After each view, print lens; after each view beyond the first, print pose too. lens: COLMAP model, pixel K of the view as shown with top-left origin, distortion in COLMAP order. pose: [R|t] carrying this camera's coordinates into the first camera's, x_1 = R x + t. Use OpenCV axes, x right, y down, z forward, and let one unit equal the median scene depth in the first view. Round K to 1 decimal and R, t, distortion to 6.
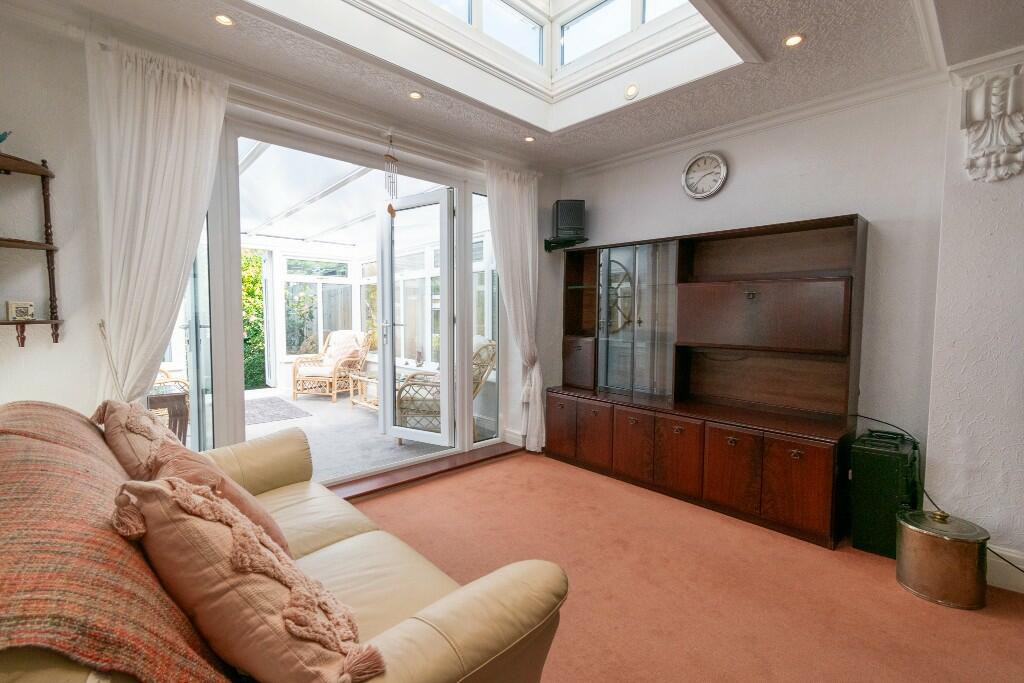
lens RADIAL K [[448.2, 0, 513.4], [0, 448.2, 339.5], [0, 0, 1]] dist [0.002891, -0.000193]
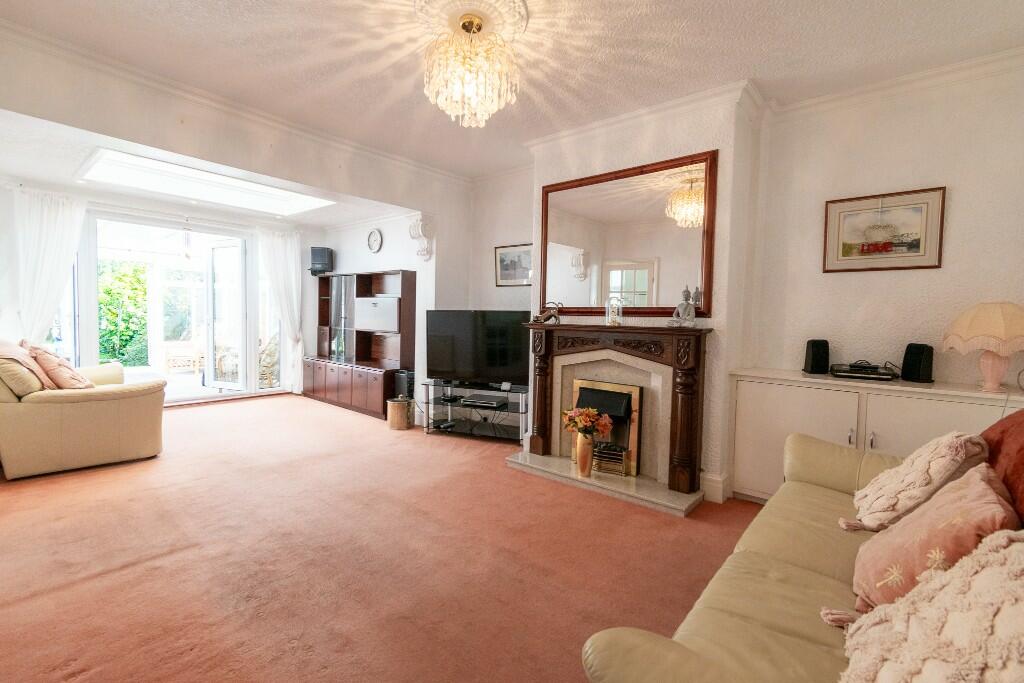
lens RADIAL K [[448.2, 0, 515.2], [0, 448.2, 337.8], [0, 0, 1]] dist [0.002891, -0.000193]
pose [[0.993066, 0.010700, 0.117070, 0.756226], [-0.009599, 0.999904, -0.009961, 0.054533], [-0.117165, 0.008769, 0.993074, -0.894527]]
